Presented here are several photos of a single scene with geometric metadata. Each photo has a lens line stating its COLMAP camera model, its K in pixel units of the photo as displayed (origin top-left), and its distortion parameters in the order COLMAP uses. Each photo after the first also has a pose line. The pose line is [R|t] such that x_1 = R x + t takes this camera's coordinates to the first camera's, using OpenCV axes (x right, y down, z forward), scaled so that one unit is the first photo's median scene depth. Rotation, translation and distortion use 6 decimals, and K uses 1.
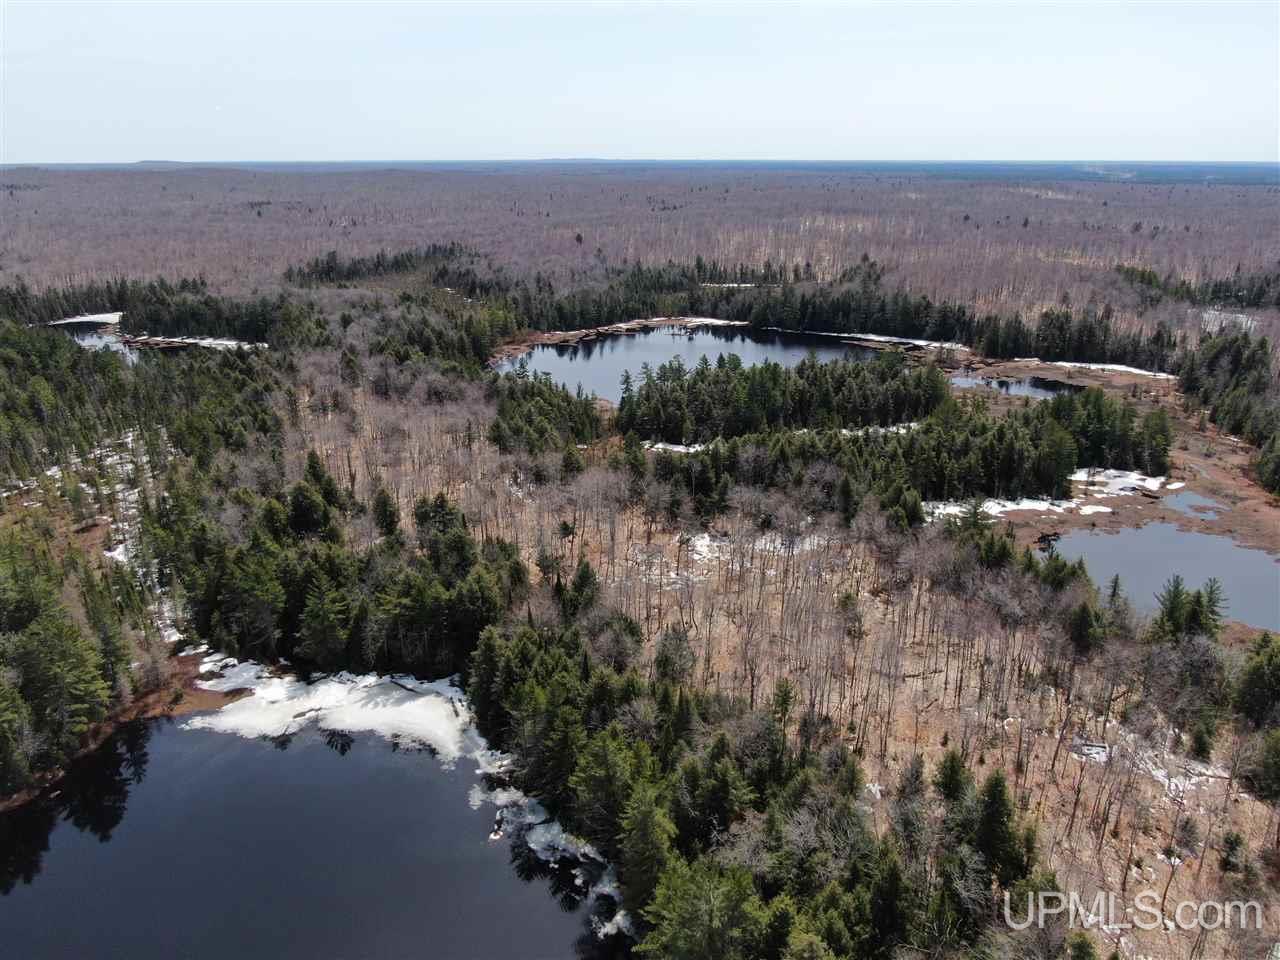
lens RADIAL K [[919.4, 0, 643.3], [0, 919.4, 483.6], [0, 0, 1]] dist [-0.022131, 0.004921]
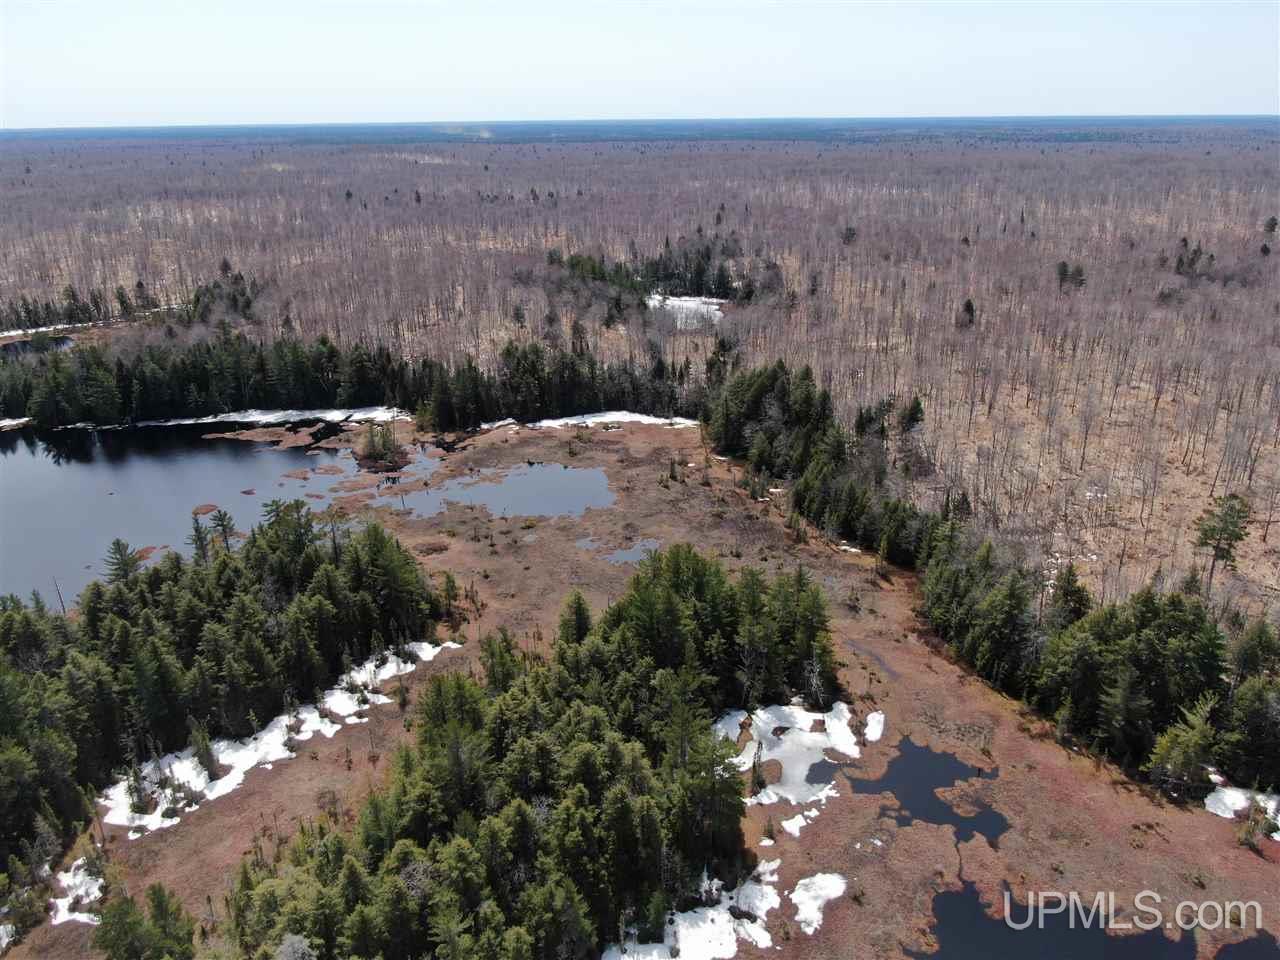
lens RADIAL K [[919.4, 0, 640.5], [0, 919.4, 483.2], [0, 0, 1]] dist [-0.022131, 0.004921]
pose [[0.808336, -0.223122, 0.544803, 0.105881], [0.203954, 0.974225, 0.096378, -0.115096], [-0.552265, 0.033209, 0.833007, 0.321052]]
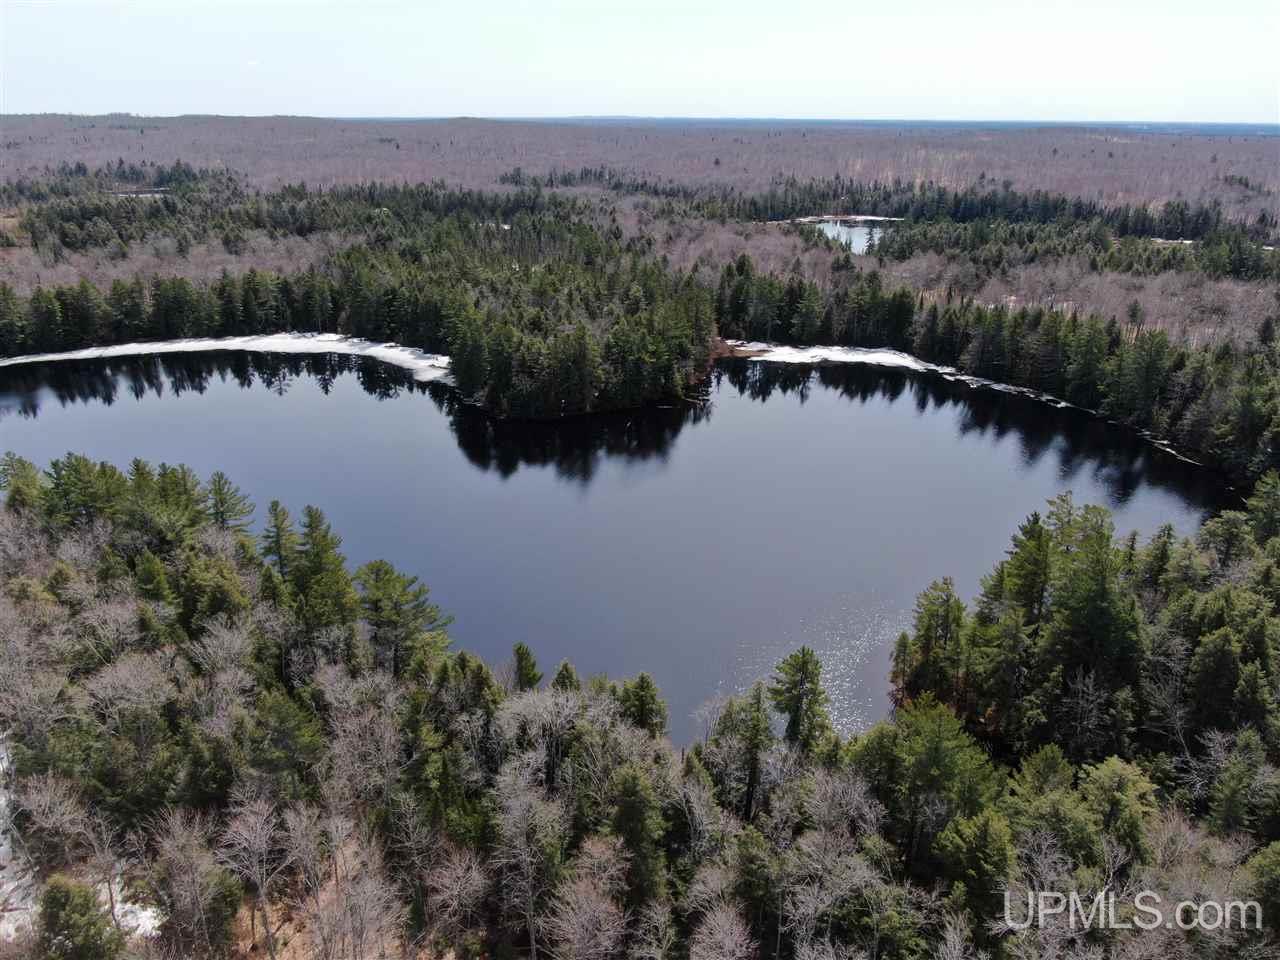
lens RADIAL K [[919.4, 0, 646.2], [0, 919.4, 481.2], [0, 0, 1]] dist [-0.022131, 0.004921]
pose [[0.999682, 0.012997, -0.021629, -0.198391], [-0.012198, 0.999252, 0.036701, 0.130482], [0.022090, -0.036426, 0.999092, -0.221406]]
